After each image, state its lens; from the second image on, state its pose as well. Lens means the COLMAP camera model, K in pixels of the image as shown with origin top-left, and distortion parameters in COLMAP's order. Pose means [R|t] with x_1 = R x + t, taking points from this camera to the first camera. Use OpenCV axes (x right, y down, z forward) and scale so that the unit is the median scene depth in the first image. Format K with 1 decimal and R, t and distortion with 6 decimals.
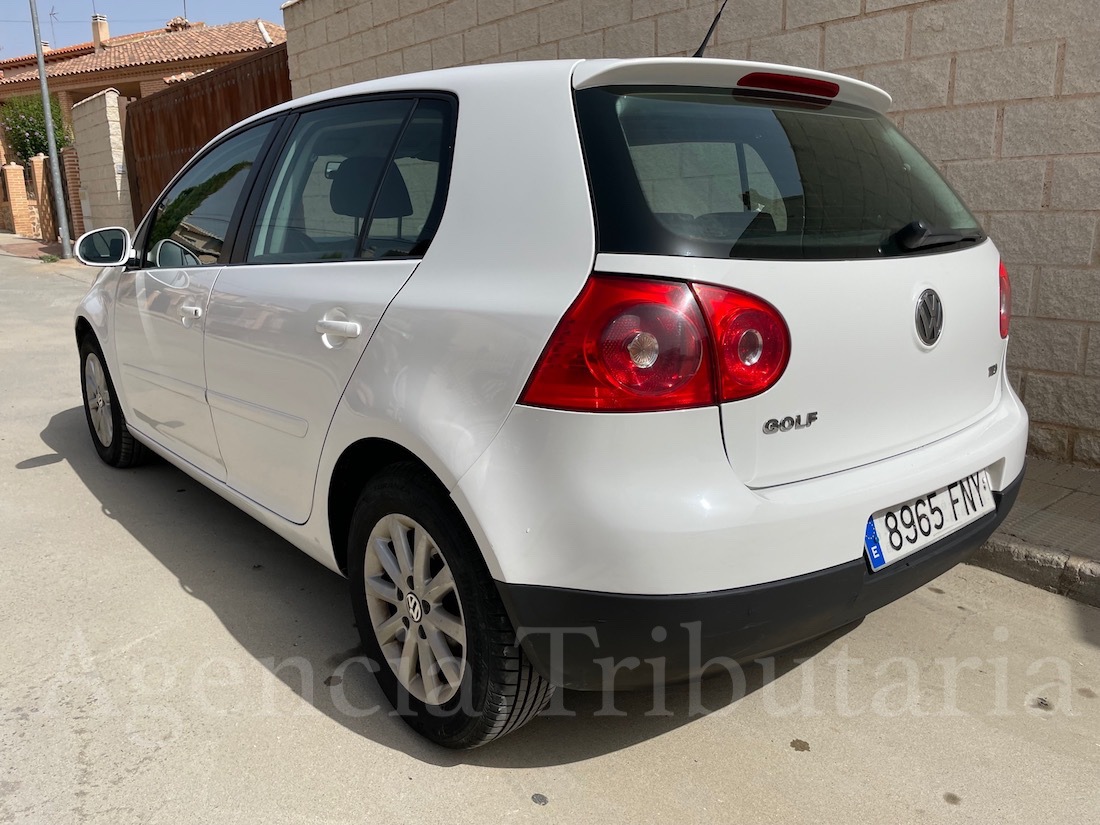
lens RADIAL K [[843.3, 0, 544.8], [0, 843.3, 417.7], [0, 0, 1]] dist [0.091326, -0.128665]
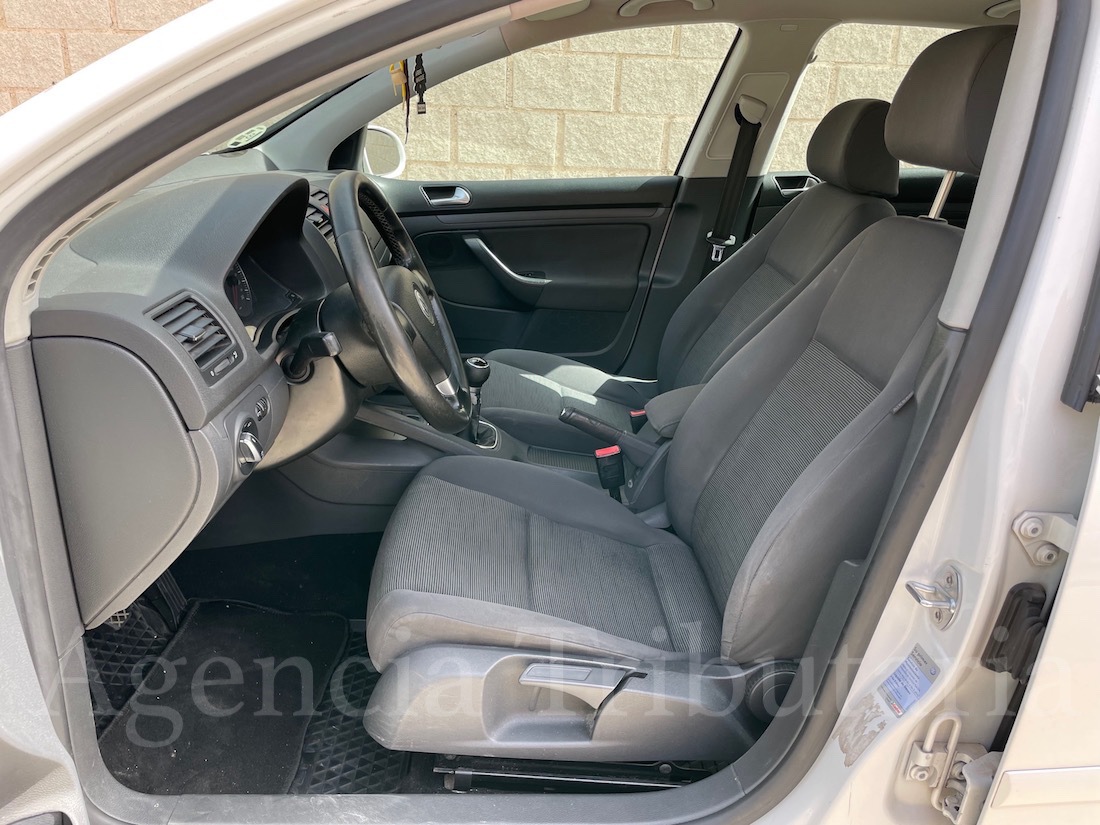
lens RADIAL K [[843.3, 0, 555.3], [0, 843.3, 414.6], [0, 0, 1]] dist [0.091326, -0.128665]
pose [[0.605835, -0.260325, 0.751795, -0.498876], [0.139819, 0.965083, 0.221507, -0.184471], [-0.783208, -0.029082, 0.621079, 0.667229]]
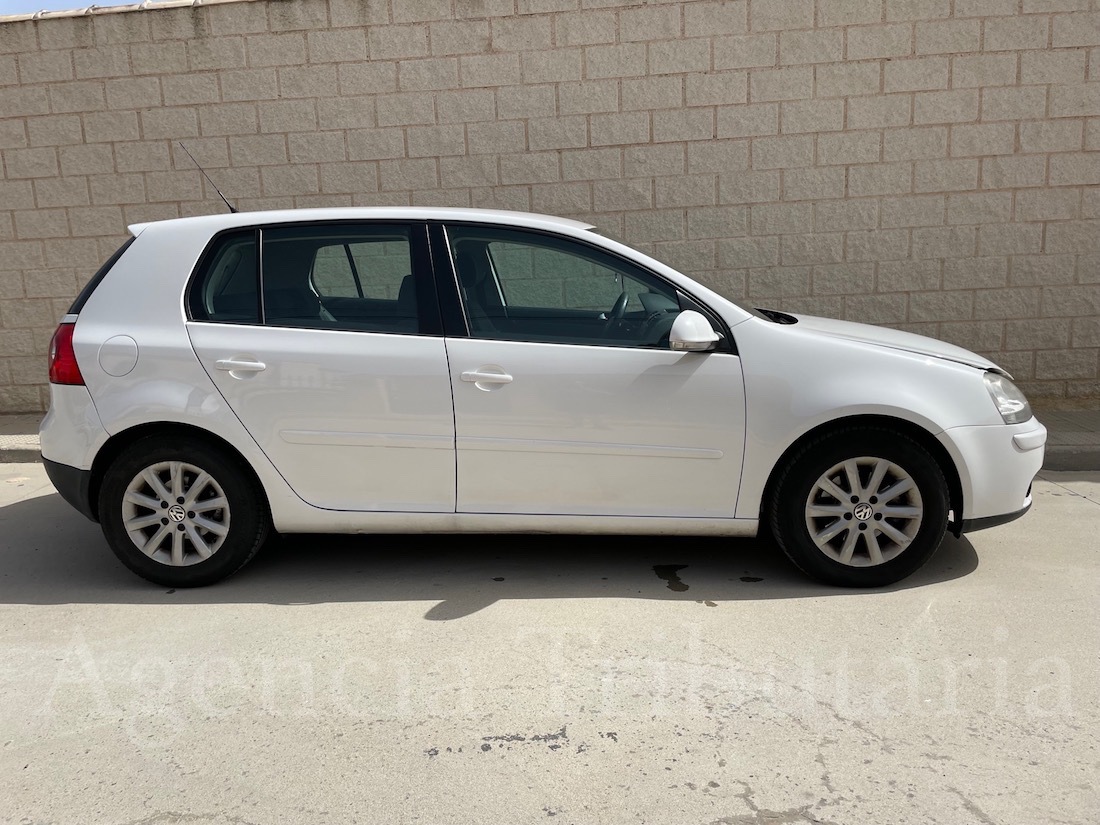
lens RADIAL K [[843.3, 0, 542.0], [0, 843.3, 403.5], [0, 0, 1]] dist [0.091326, -0.128665]
pose [[0.703250, -0.145550, 0.695884, -0.846521], [0.203217, 0.979134, -0.000574, -0.043729], [-0.681280, 0.141819, 0.718154, 0.041610]]
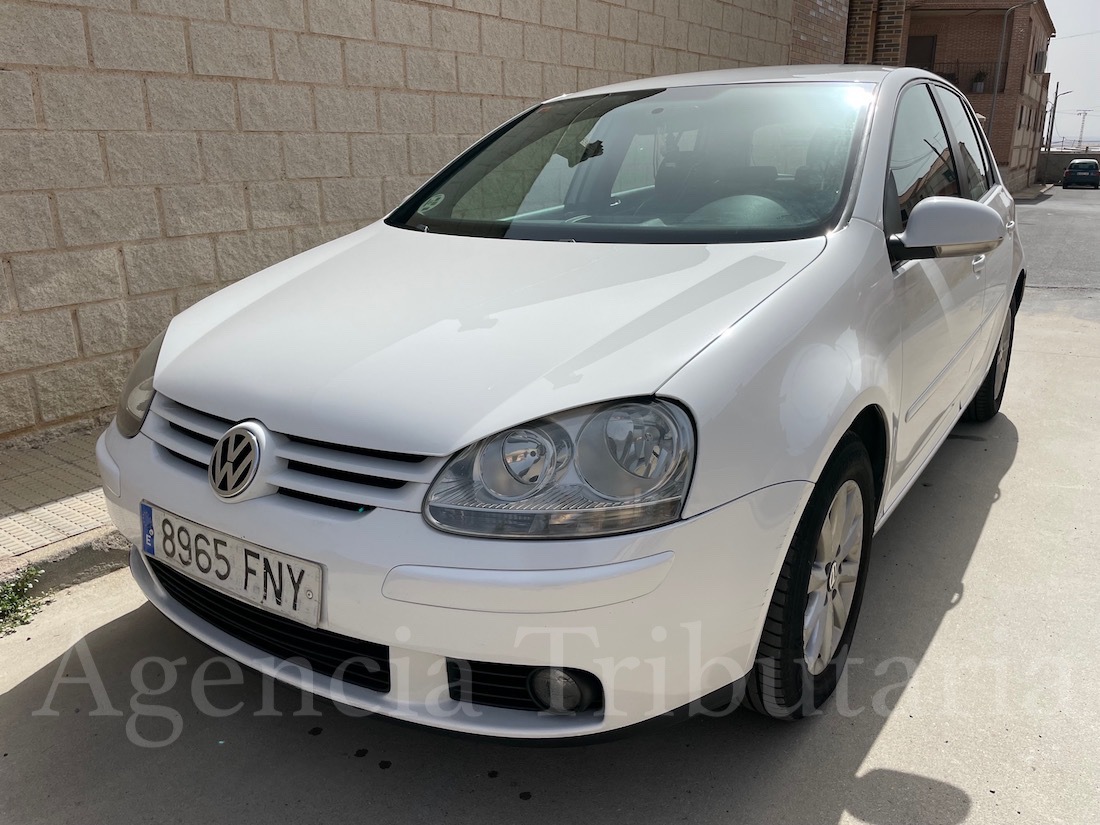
lens RADIAL K [[843.3, 0, 546.3], [0, 843.3, 418.8], [0, 0, 1]] dist [0.091326, -0.128665]
pose [[-0.274571, -0.273290, 0.921913, -0.941663], [0.245660, 0.907008, 0.342036, -0.321029], [-0.929657, 0.320391, -0.181902, 1.274022]]
